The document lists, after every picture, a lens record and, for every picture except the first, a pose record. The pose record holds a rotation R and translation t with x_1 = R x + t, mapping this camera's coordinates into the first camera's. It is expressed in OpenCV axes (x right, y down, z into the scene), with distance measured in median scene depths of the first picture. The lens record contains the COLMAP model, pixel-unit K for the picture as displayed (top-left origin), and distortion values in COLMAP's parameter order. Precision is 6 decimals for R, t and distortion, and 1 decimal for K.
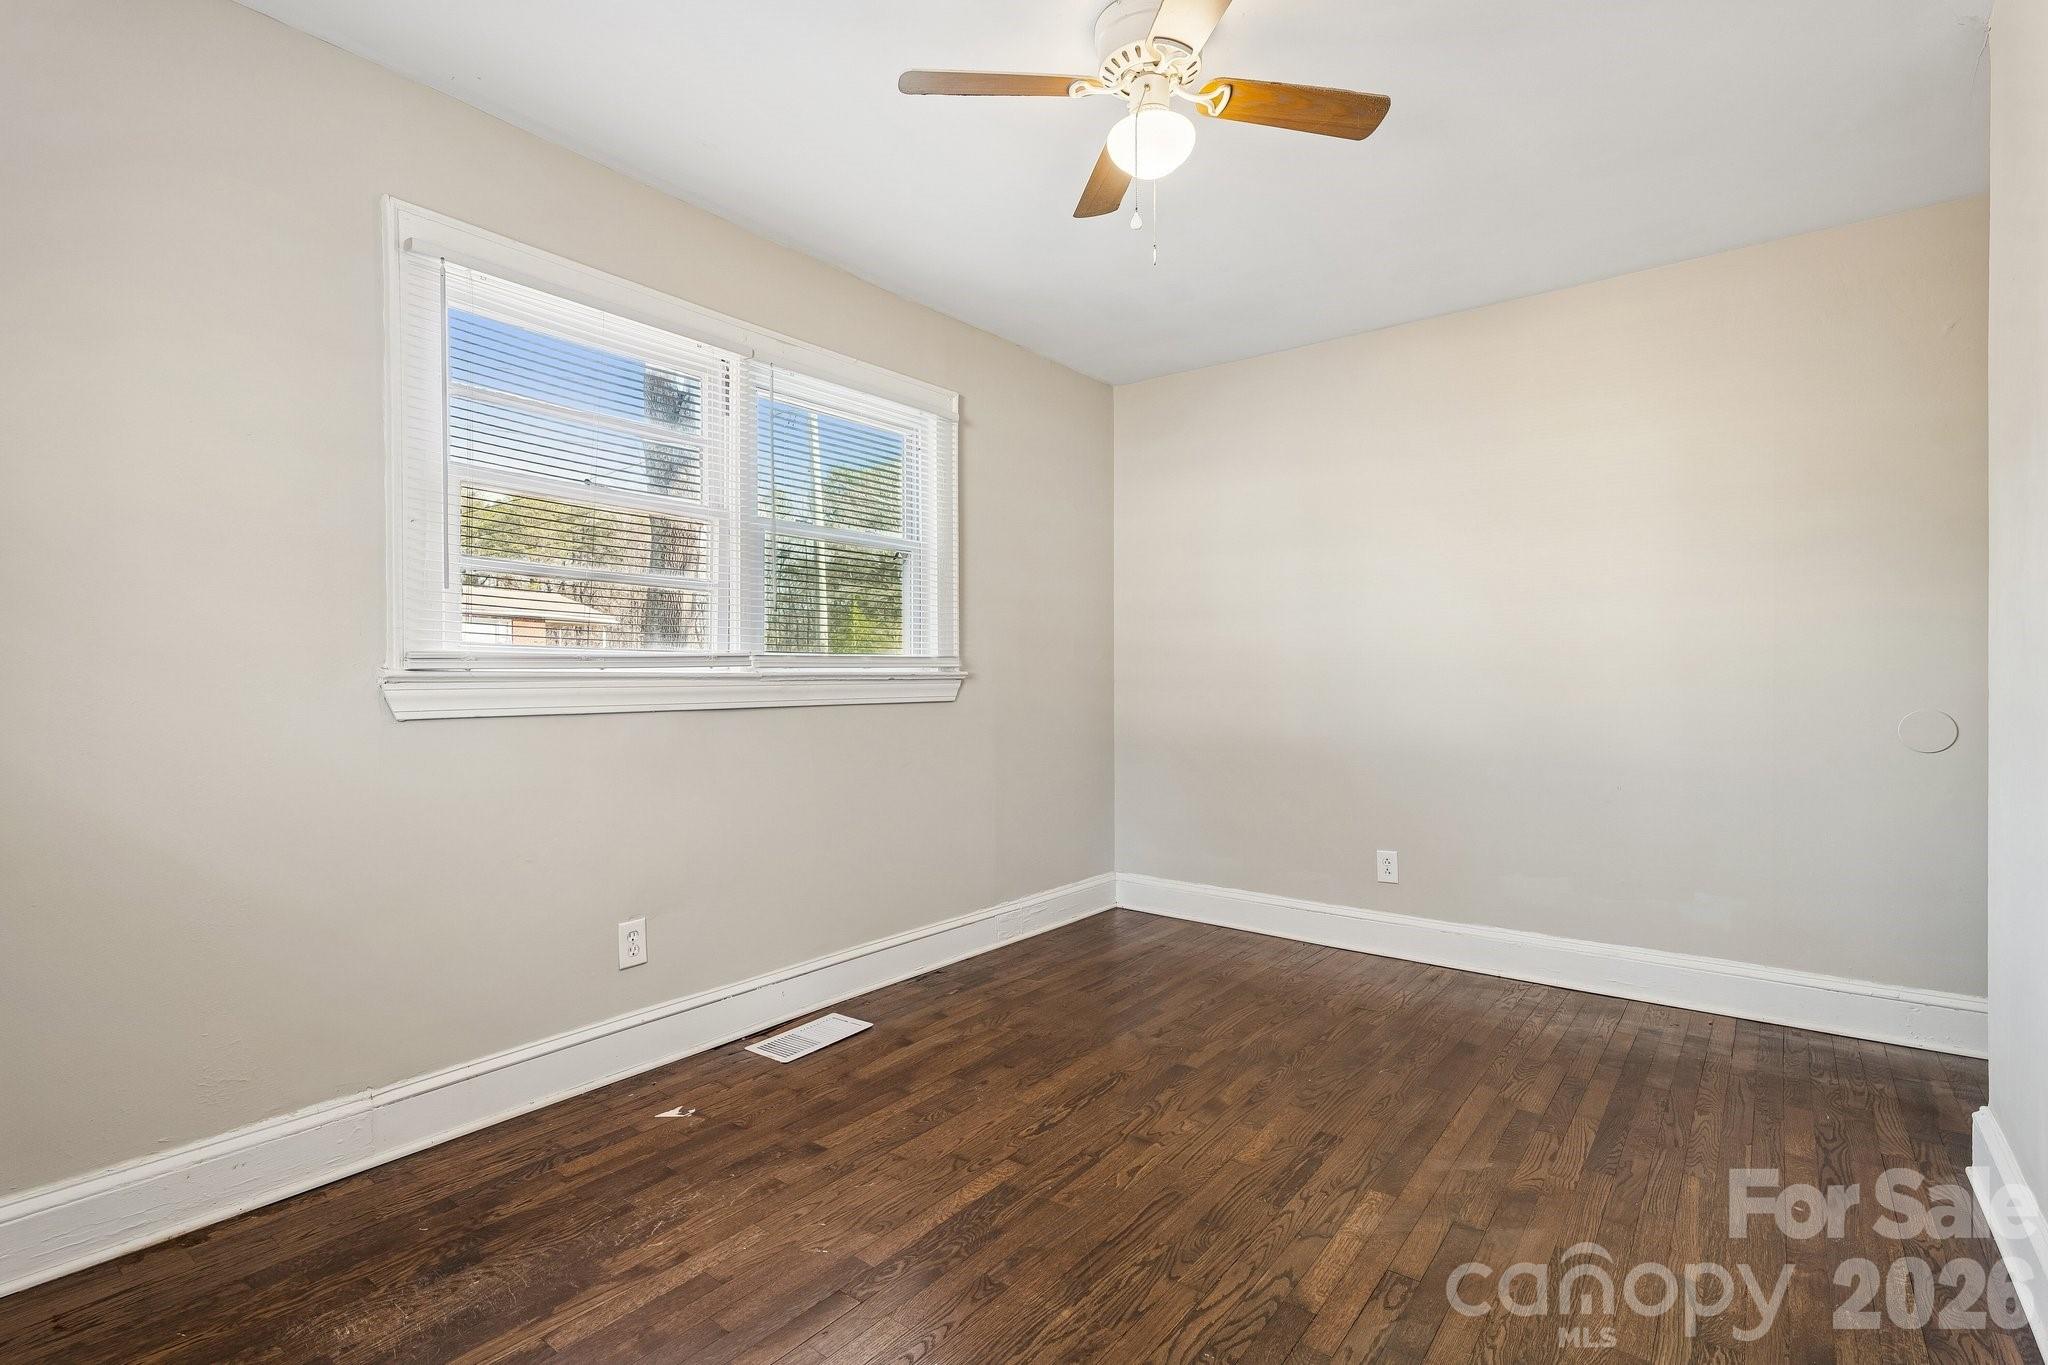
lens RADIAL K [[983.9, 0, 1027.5], [0, 983.9, 677.1], [0, 0, 1]] dist [-0.003012, 0.007733]
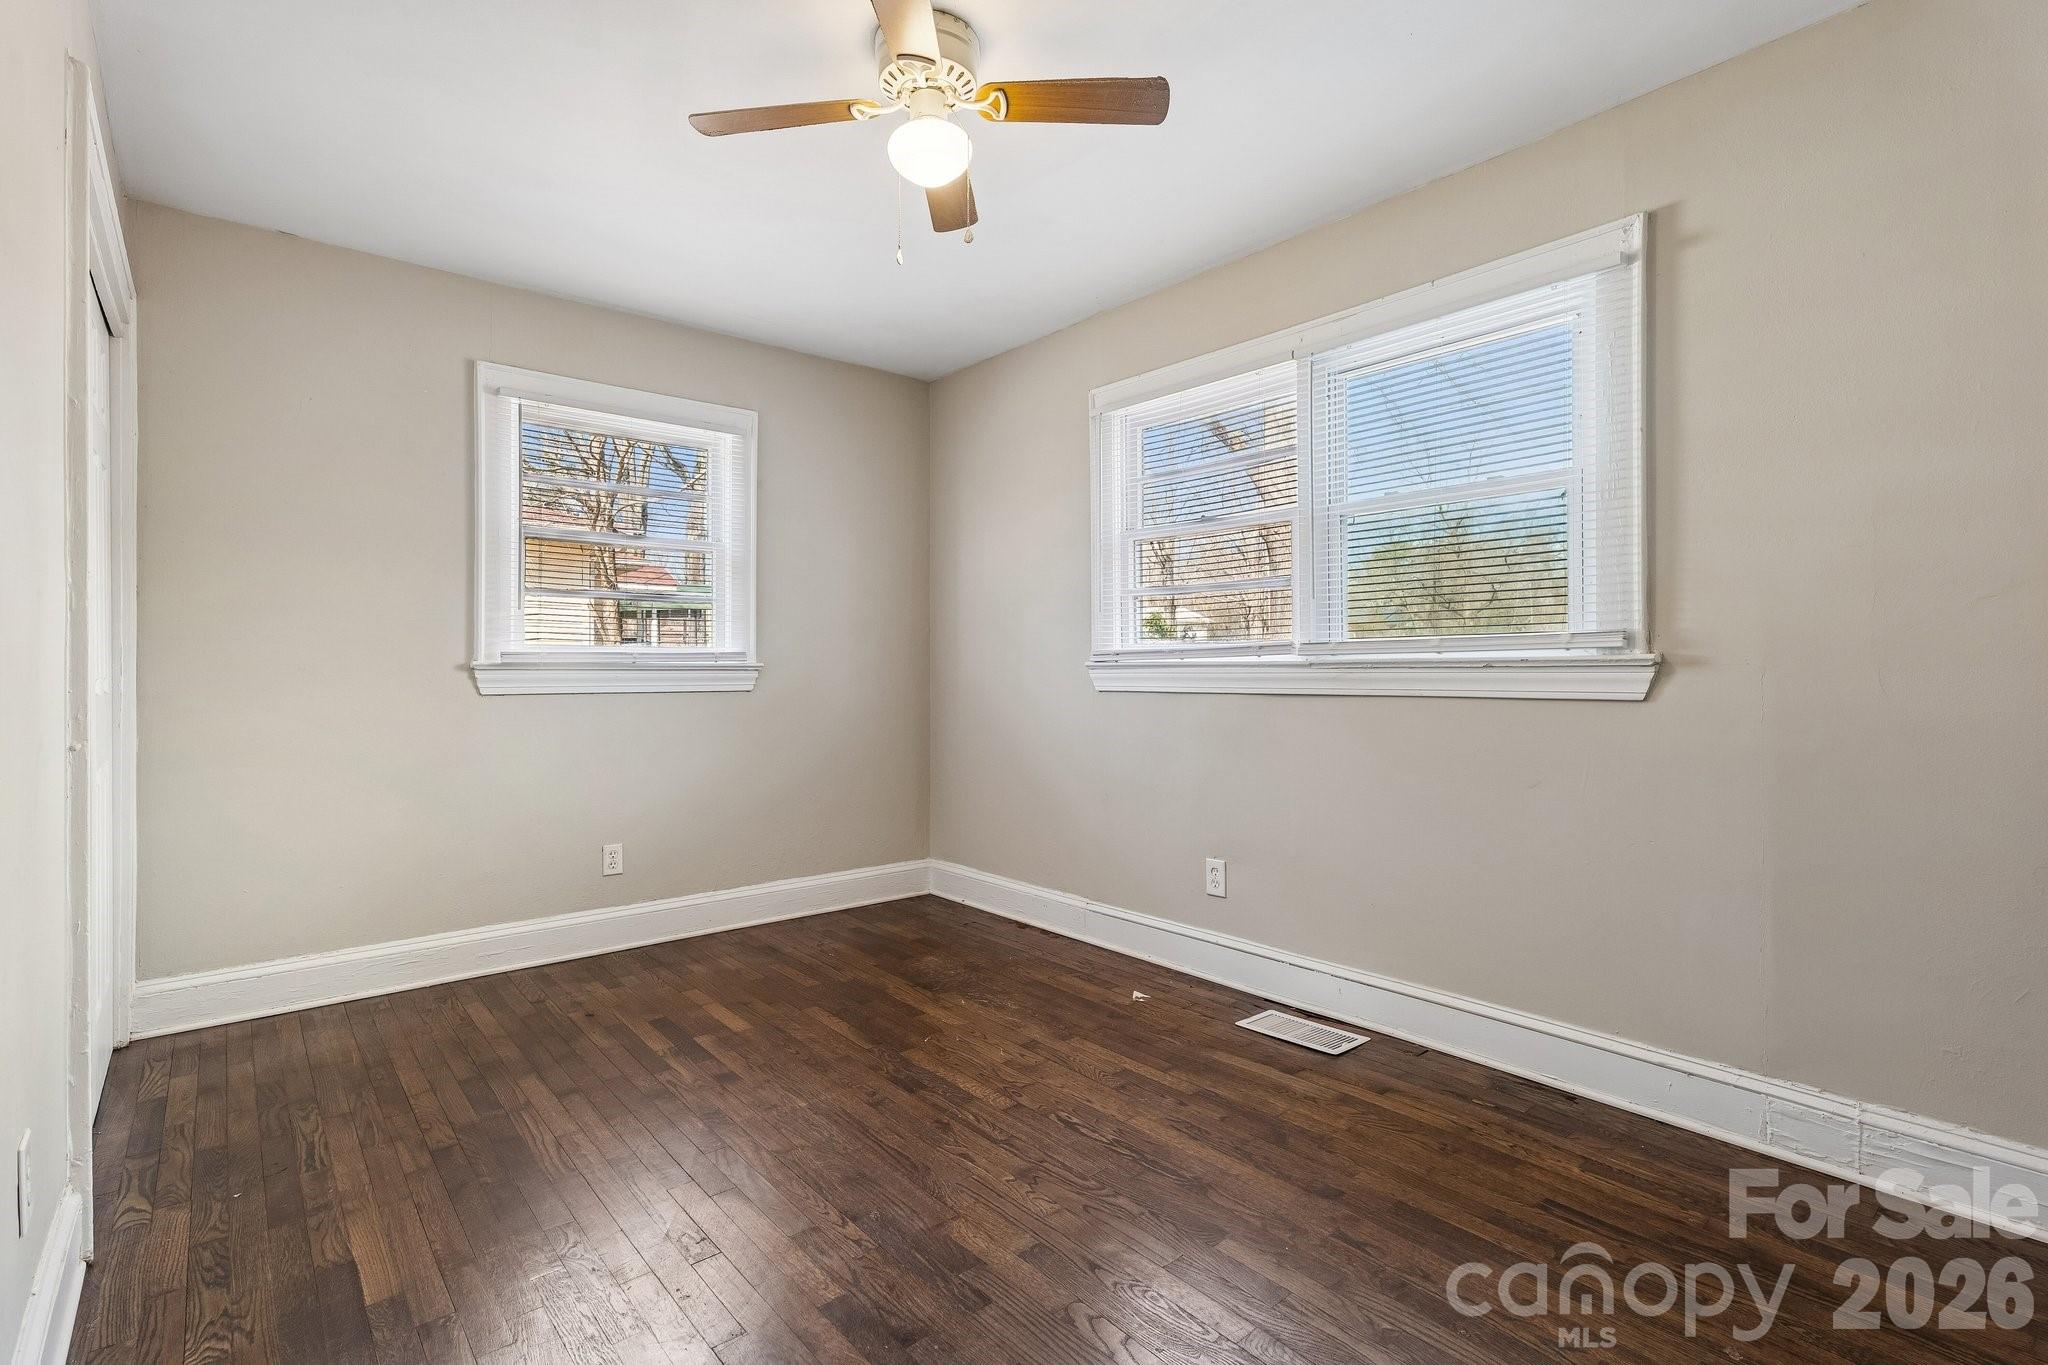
lens RADIAL K [[971.2, 0, 1019.9], [0, 971.2, 657.7], [0, 0, 1]] dist [-0.002300, 0.006419]
pose [[-0.228600, -0.009803, -0.973471, 0.824851], [0.003456, 0.999935, -0.010881, 0.002862], [0.973514, -0.005852, -0.228551, 0.993947]]
